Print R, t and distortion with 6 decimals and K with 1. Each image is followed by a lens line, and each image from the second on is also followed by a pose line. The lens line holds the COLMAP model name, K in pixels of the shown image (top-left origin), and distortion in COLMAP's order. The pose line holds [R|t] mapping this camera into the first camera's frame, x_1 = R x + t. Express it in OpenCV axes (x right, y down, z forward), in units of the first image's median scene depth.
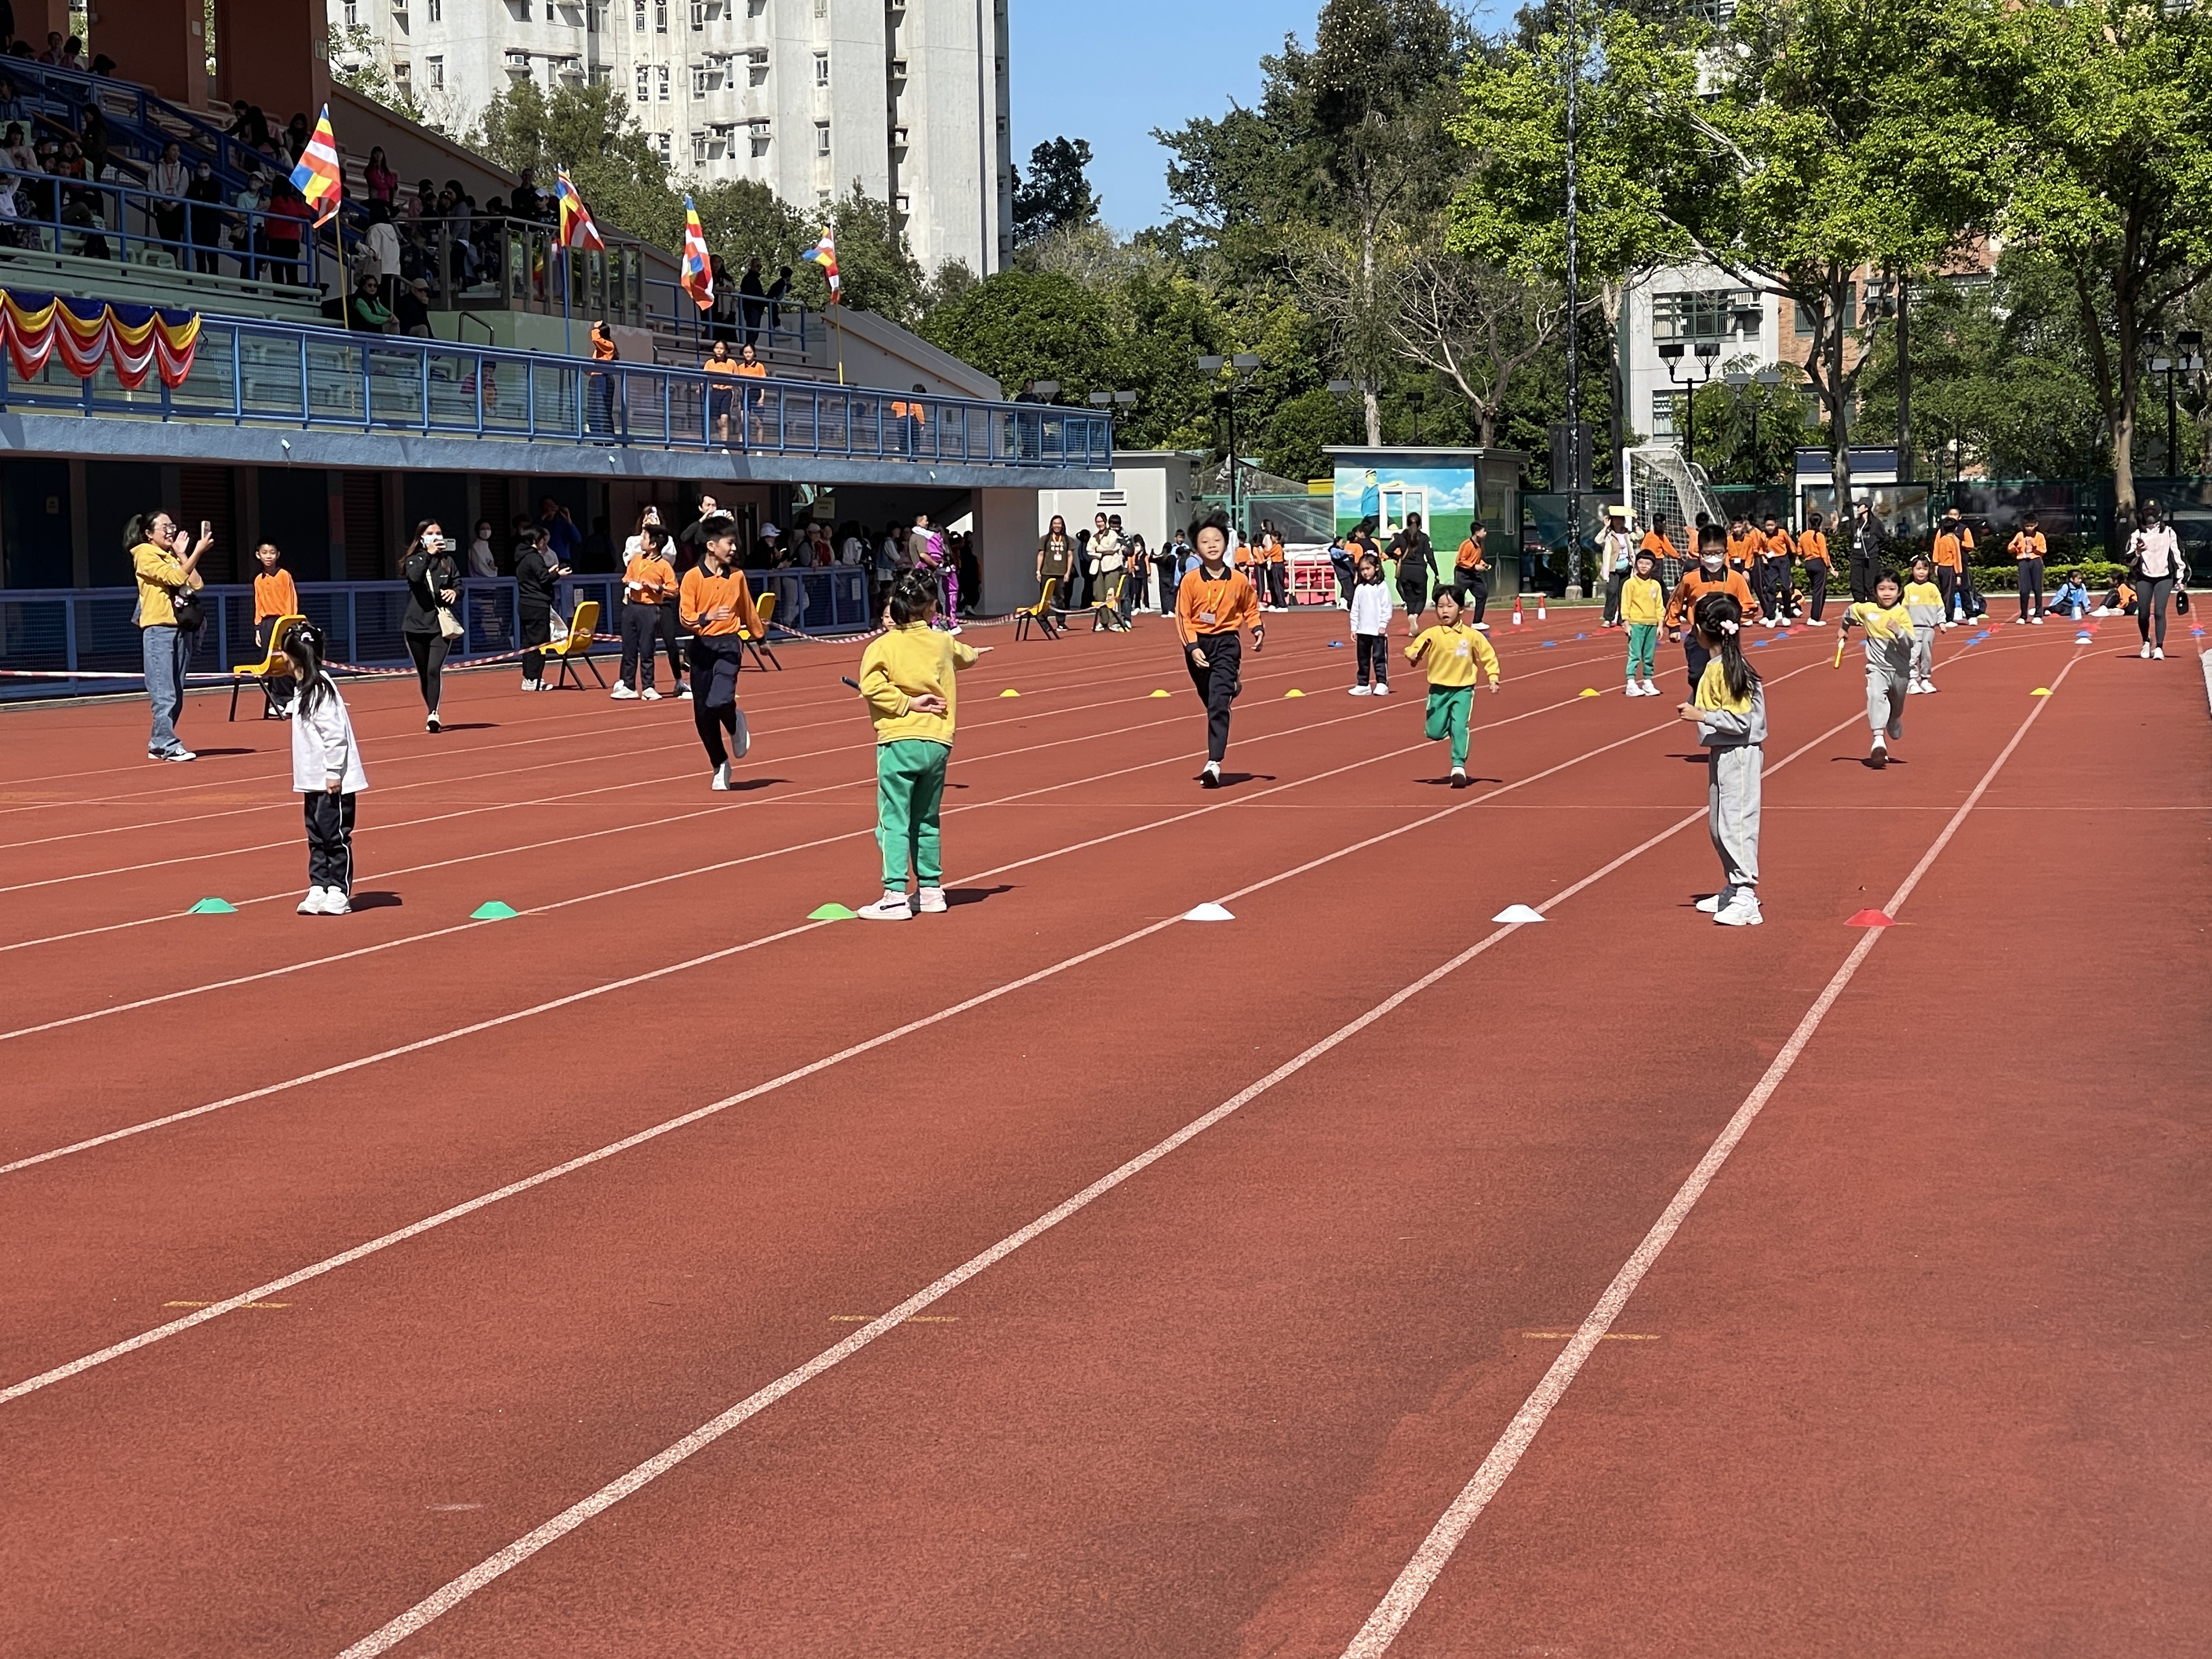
lens RADIAL K [[4886.9, 0, 1106.0], [0, 4886.9, 829.5], [0, 0, 1]] dist [-0.024481, 4.839587]
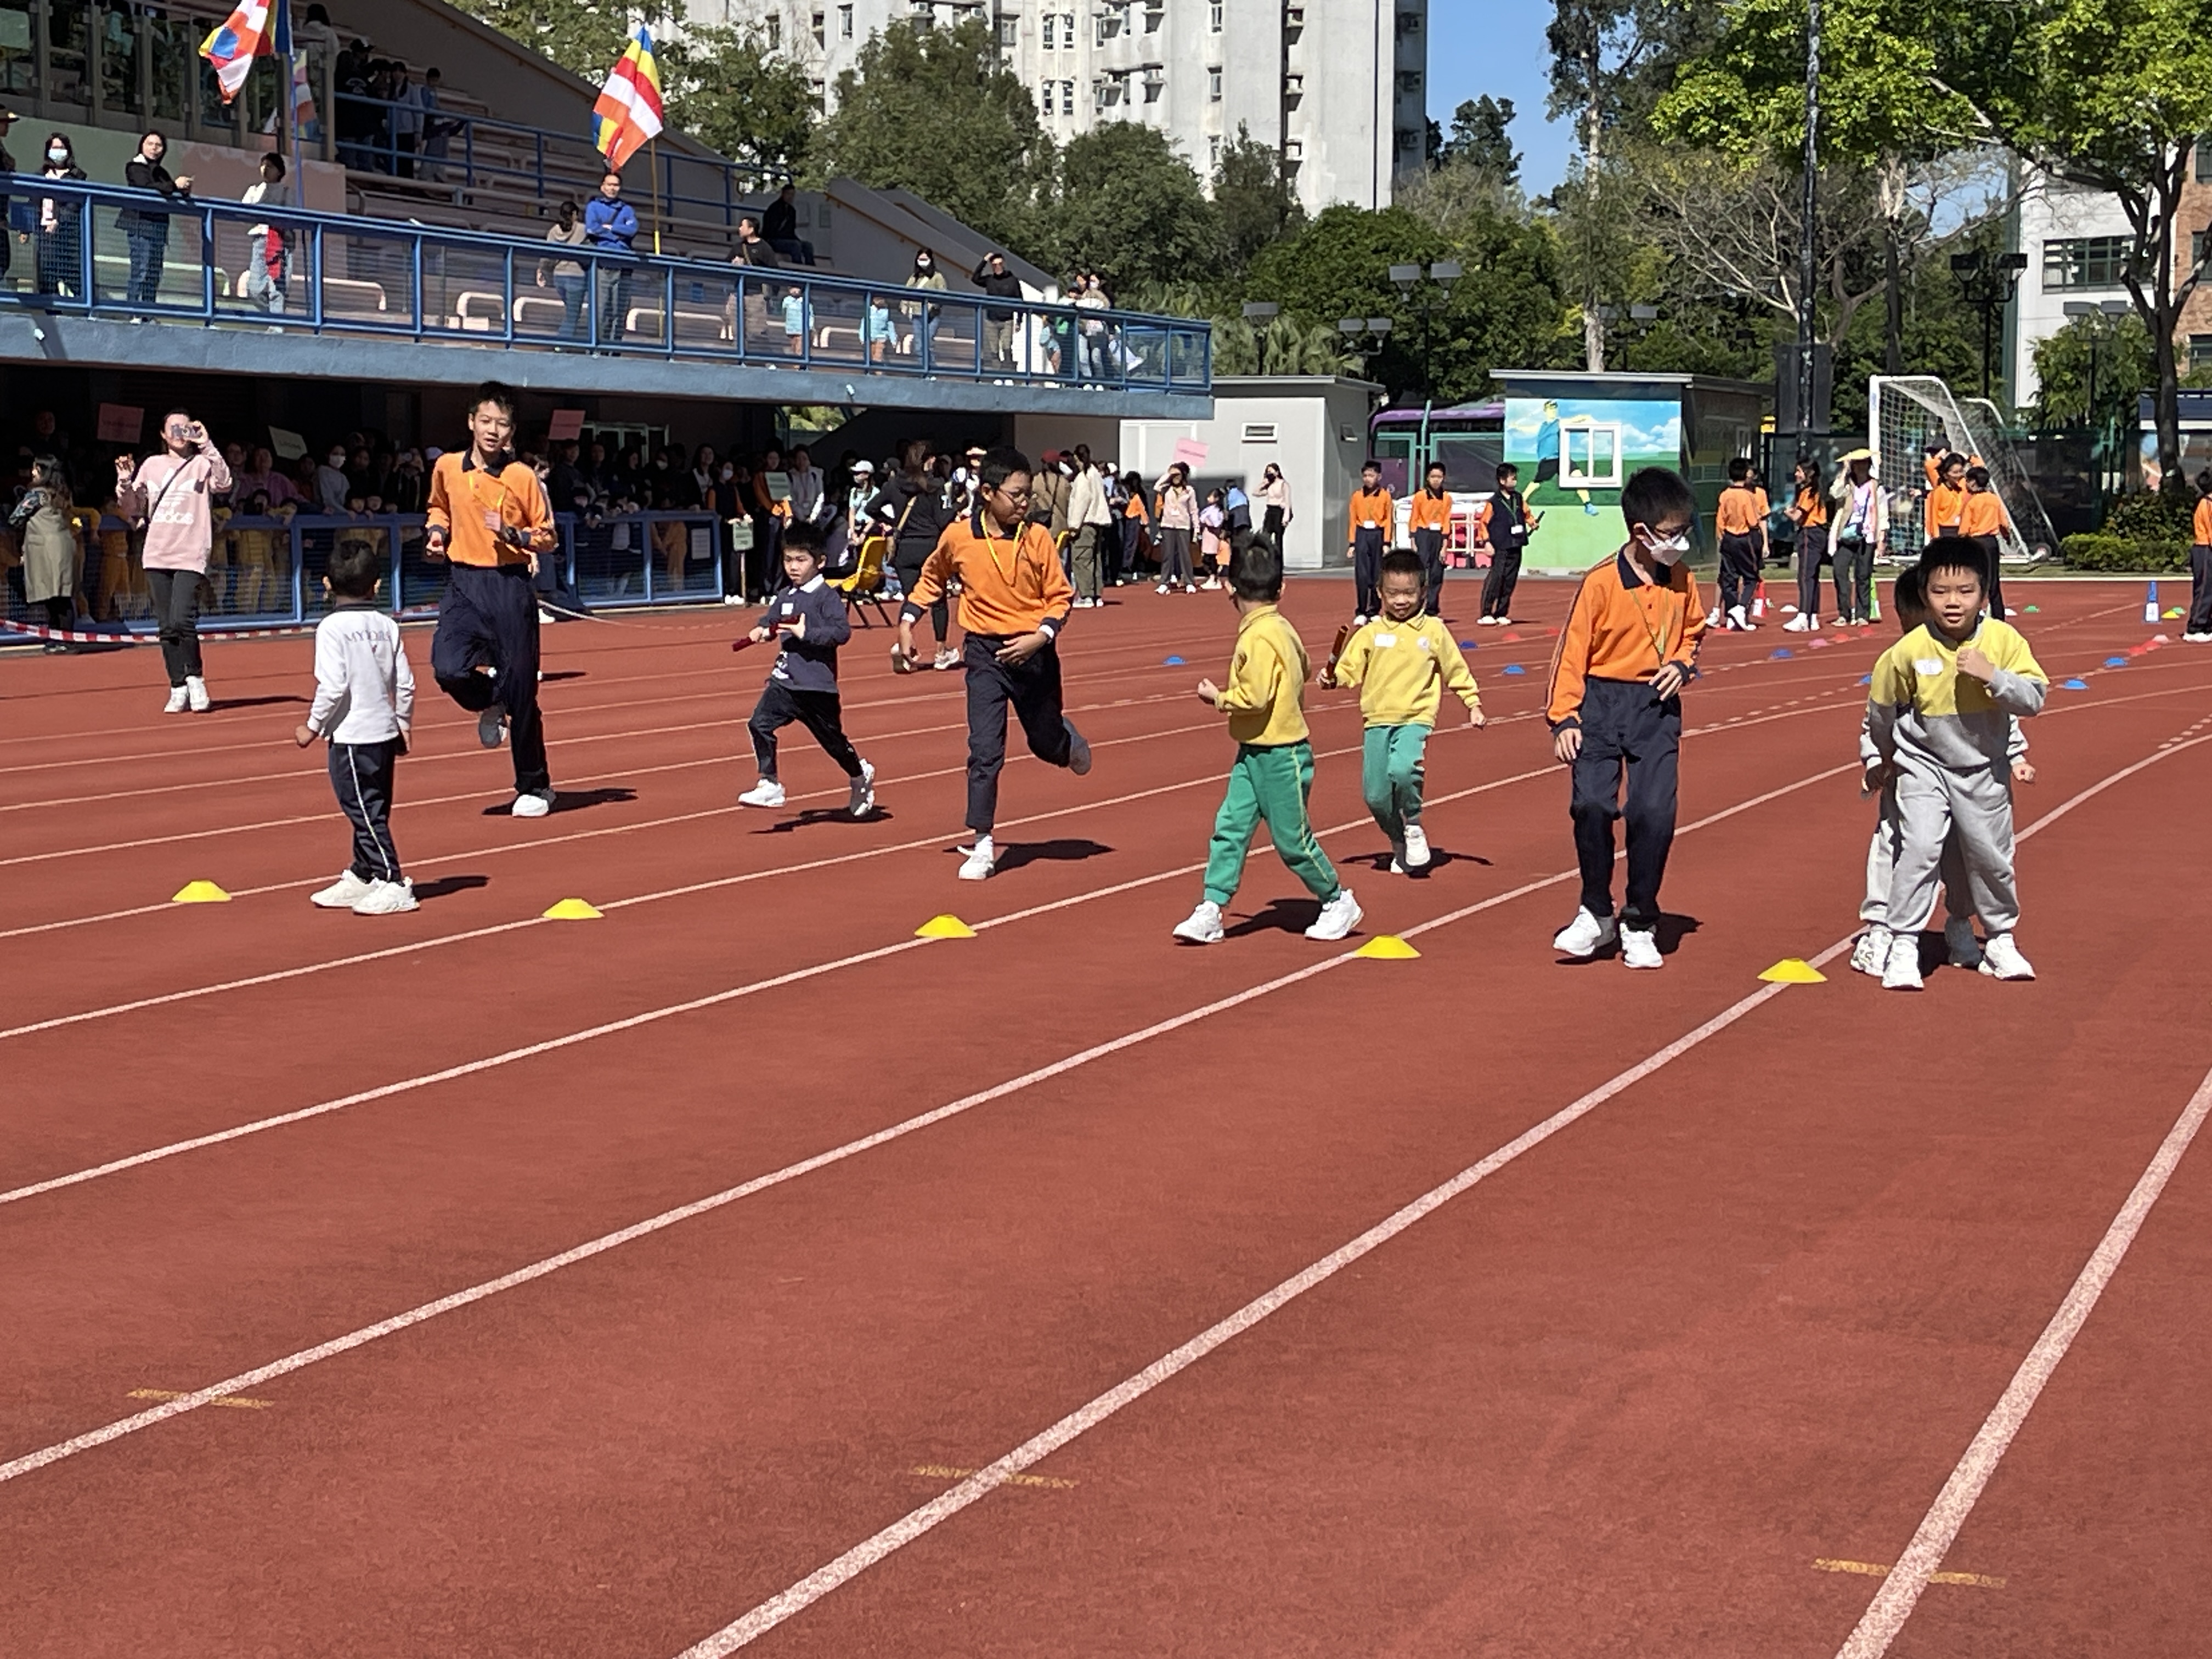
lens RADIAL K [[4016.7, 0, 1106.0], [0, 4016.7, 829.5], [0, 0, 1]] dist [0.138930, -0.031976]
pose [[0.990887, 0.029682, -0.131383, 0.041037], [-0.026140, 0.999249, 0.028600, -0.012025], [0.132133, -0.024905, 0.990919, 0.196457]]
